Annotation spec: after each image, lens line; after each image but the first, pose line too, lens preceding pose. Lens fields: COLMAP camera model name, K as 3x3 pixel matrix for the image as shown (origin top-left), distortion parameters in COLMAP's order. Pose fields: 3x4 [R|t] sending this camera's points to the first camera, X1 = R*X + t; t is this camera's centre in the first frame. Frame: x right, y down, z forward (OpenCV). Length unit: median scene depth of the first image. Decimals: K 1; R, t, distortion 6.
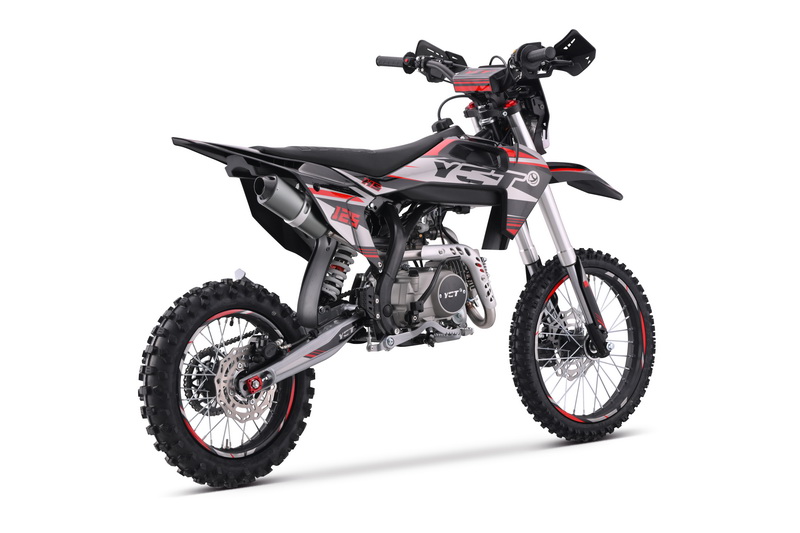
lens RADIAL K [[2258.8, 0, 400.0], [0, 2258.8, 266.5], [0, 0, 1]] dist [0.106407, 0.501313]
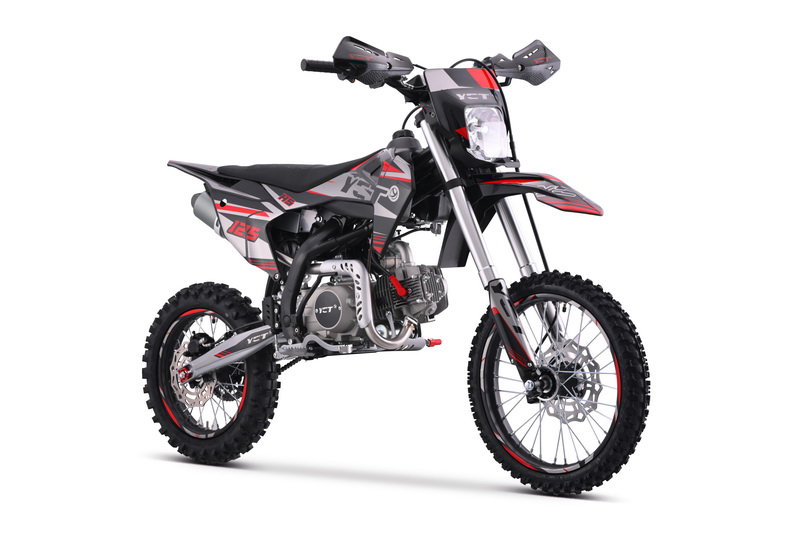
lens RADIAL K [[2258.8, 0, 400.0], [0, 2258.8, 266.5], [0, 0, 1]] dist [0.106407, 0.501313]
pose [[0.104345, 0.042345, -0.993639, 1.006502], [-0.016560, 0.999029, 0.040835, -0.047707], [0.994403, 0.012194, 0.104945, 0.916921]]
